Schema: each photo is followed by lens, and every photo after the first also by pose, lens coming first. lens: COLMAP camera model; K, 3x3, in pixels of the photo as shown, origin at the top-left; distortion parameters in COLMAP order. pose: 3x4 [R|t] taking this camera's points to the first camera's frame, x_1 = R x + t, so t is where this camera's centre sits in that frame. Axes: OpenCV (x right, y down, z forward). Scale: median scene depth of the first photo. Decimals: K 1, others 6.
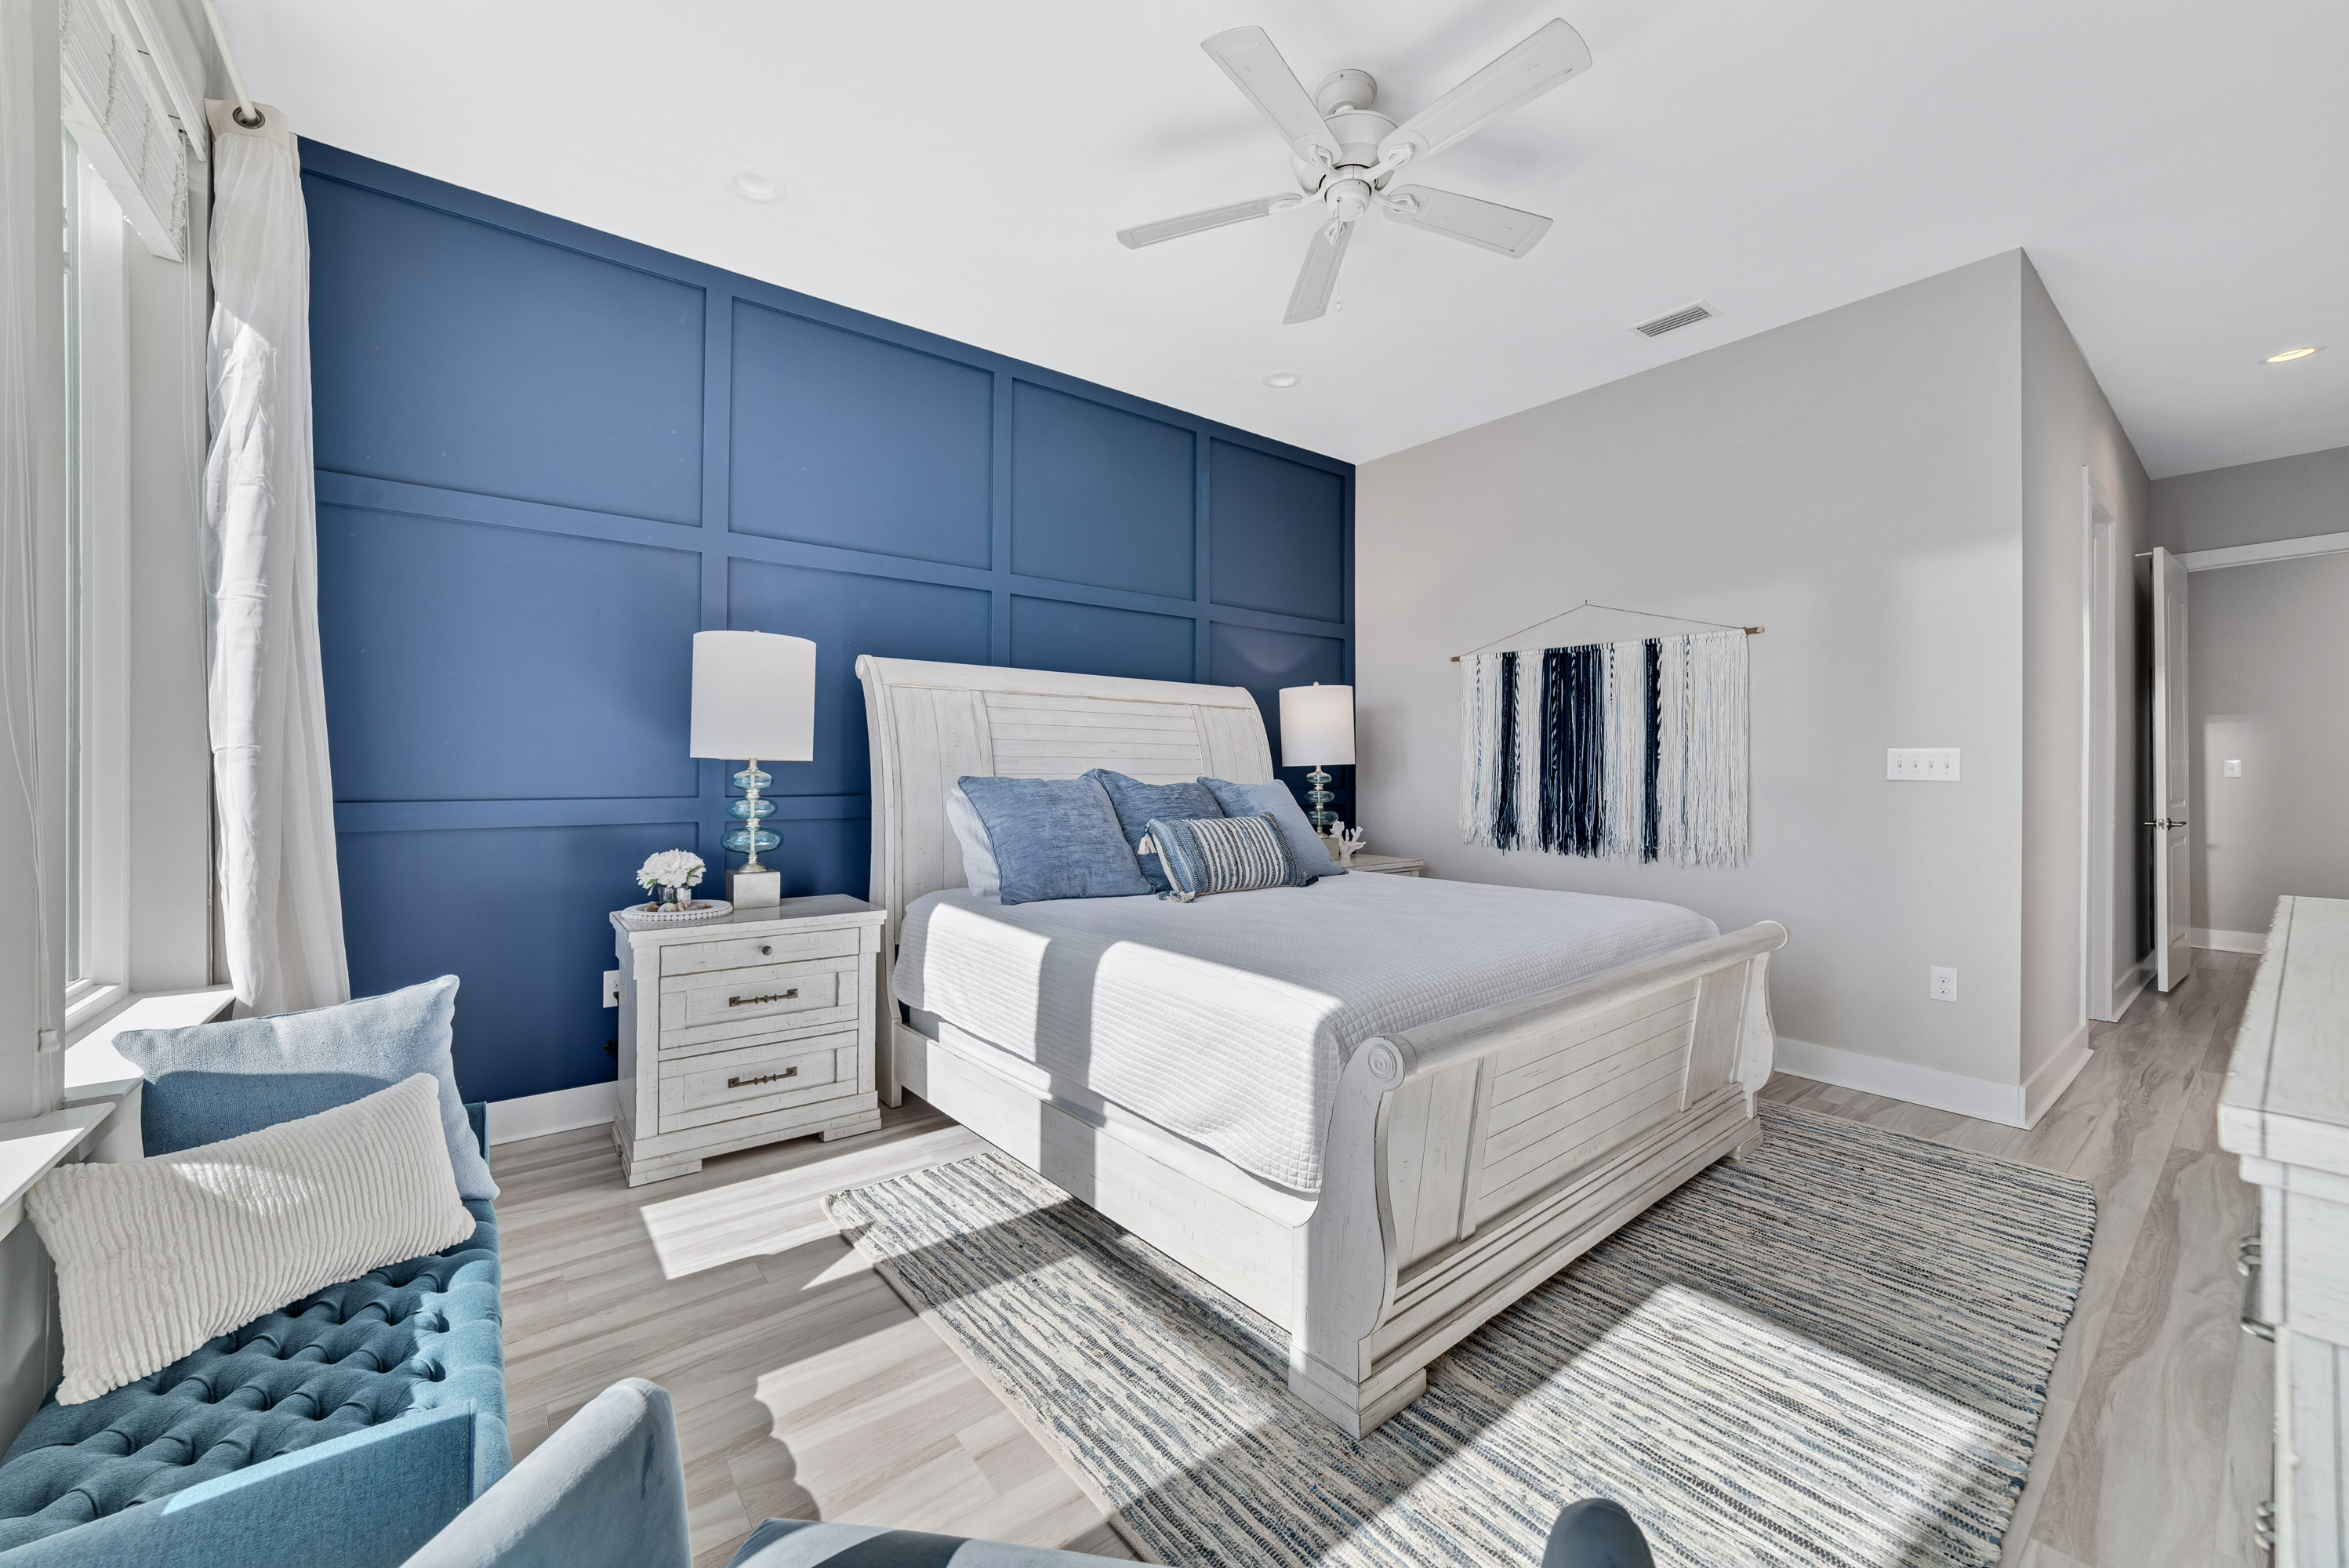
lens RADIAL K [[896.1, 0, 1177.9], [0, 896.1, 768.4], [0, 0, 1]] dist [-0.018465, -0.000138]
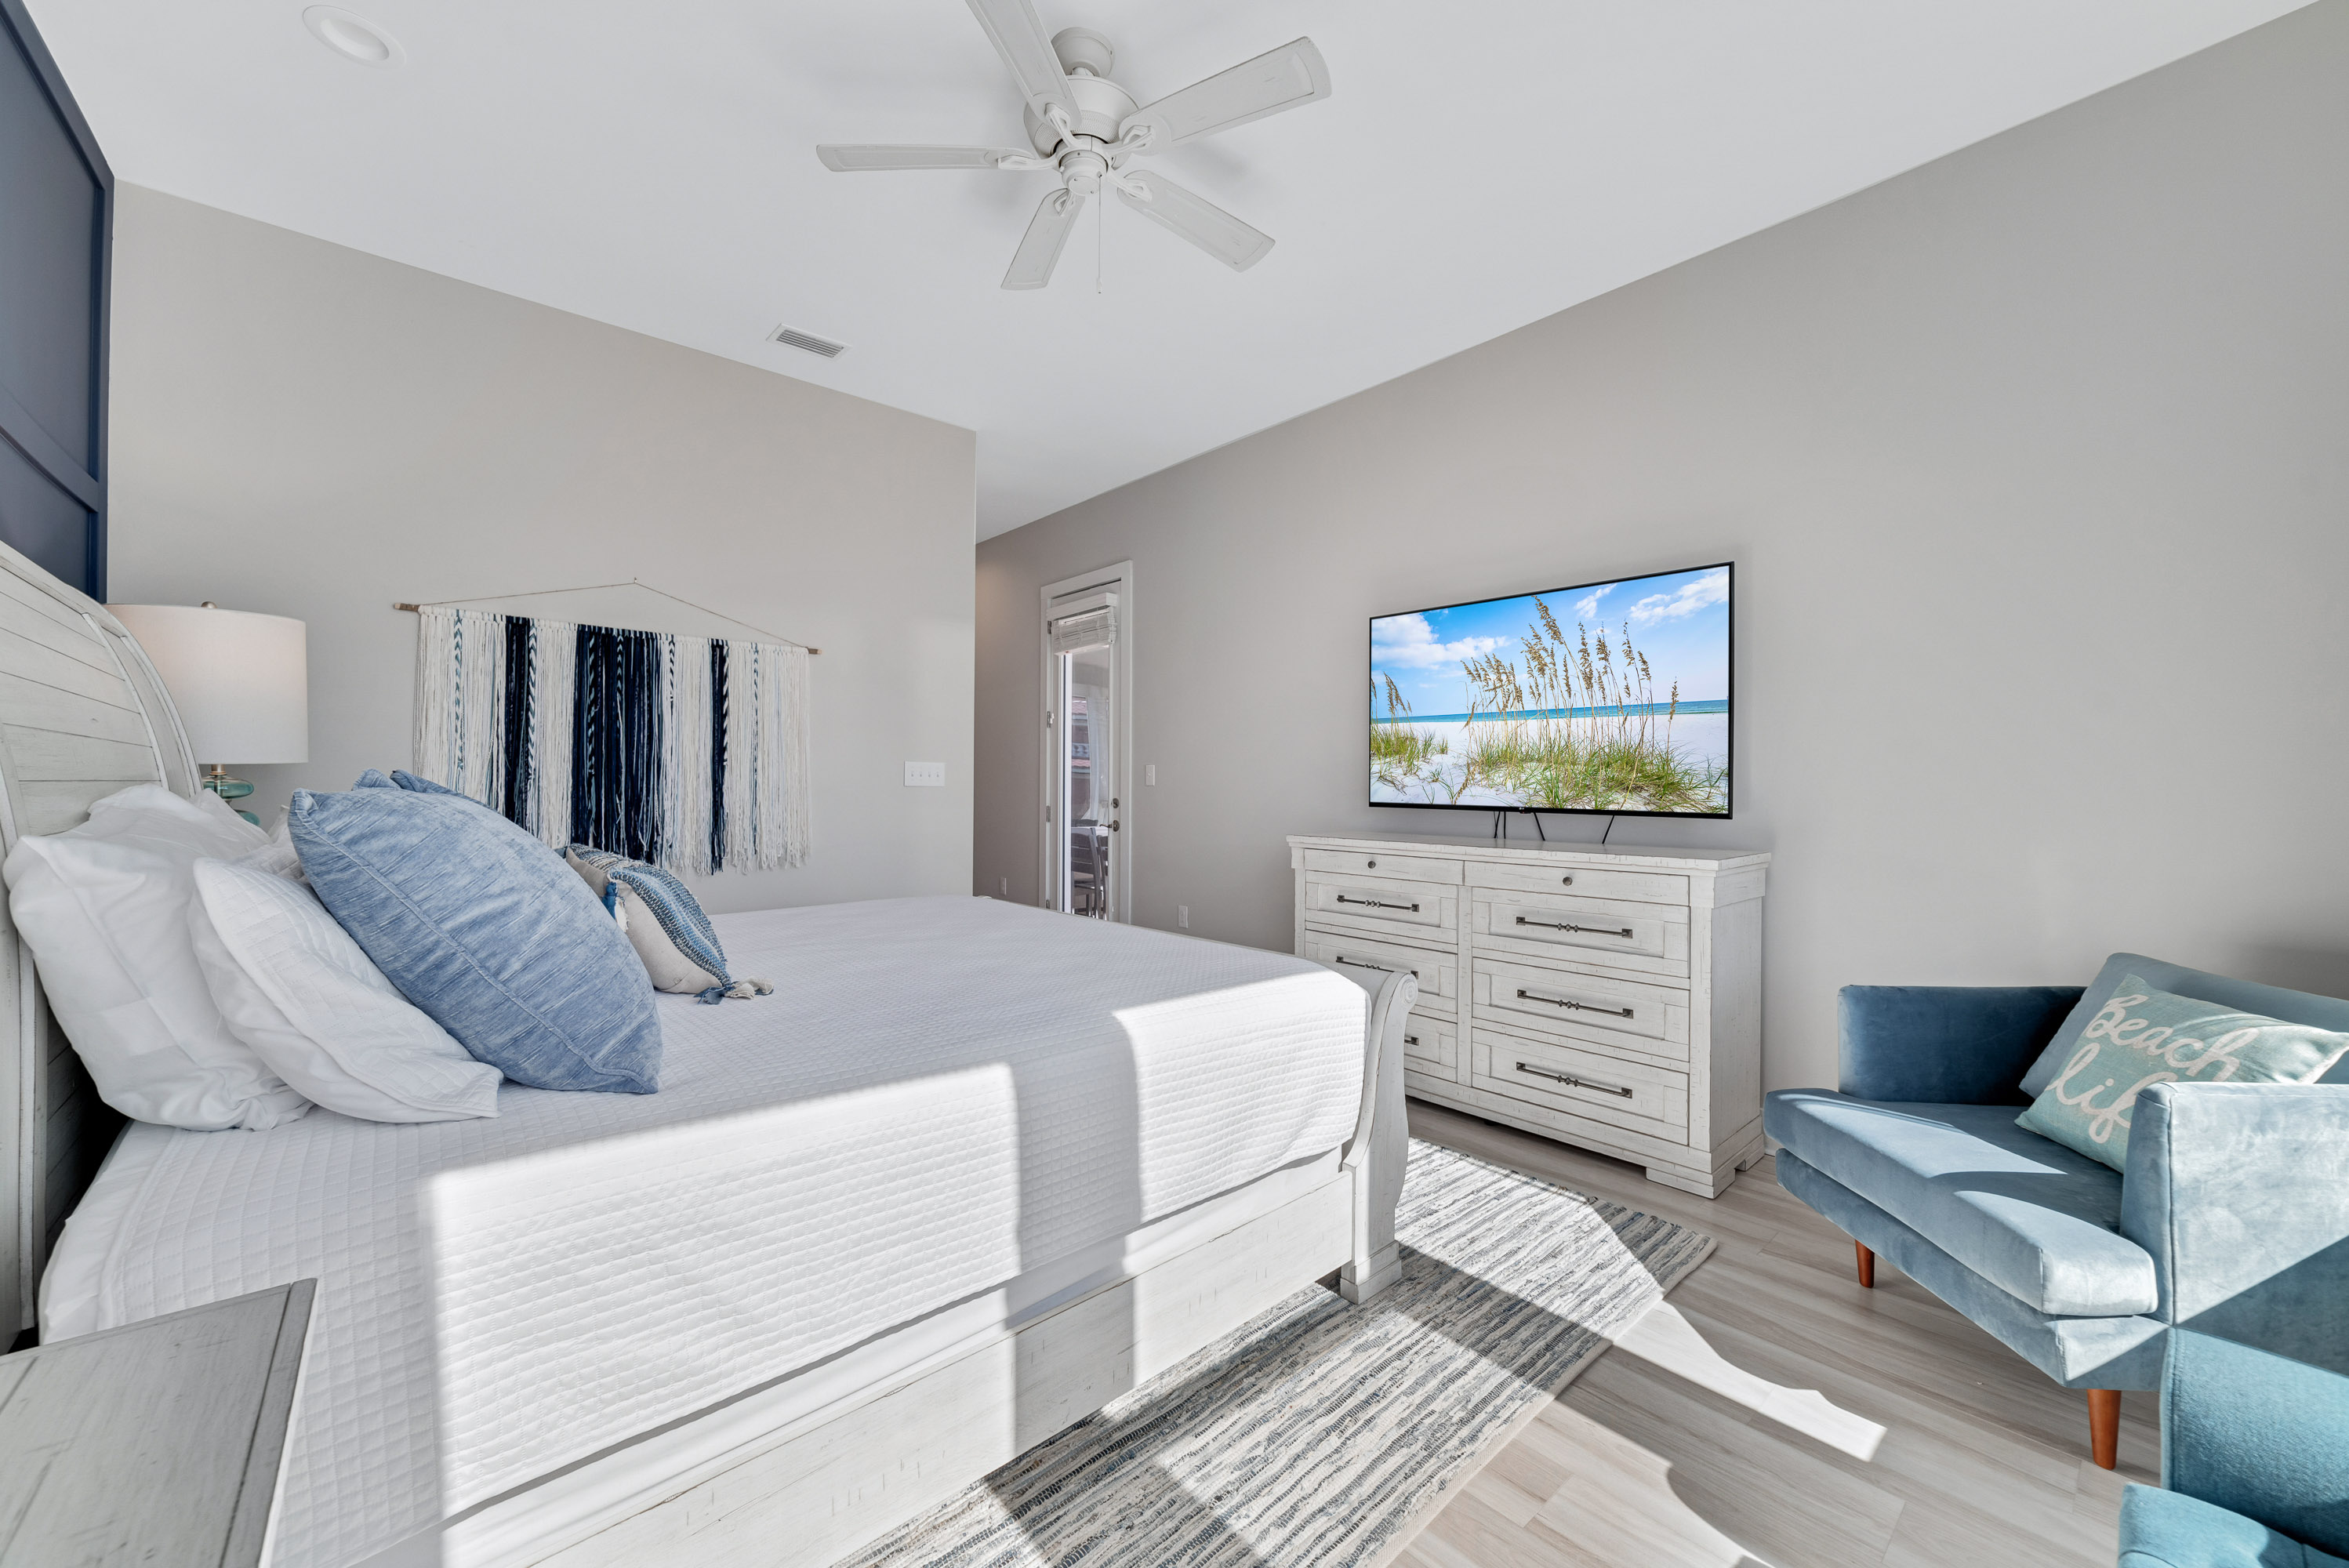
lens RADIAL K [[896.1, 0, 1173.2], [0, 896.1, 782.5], [0, 0, 1]] dist [-0.018465, -0.000138]
pose [[-0.036164, -0.001239, 0.999345, -0.479082], [-0.007195, 0.999974, 0.000979, 0.003766], [-0.999320, -0.007154, -0.036172, 0.593100]]
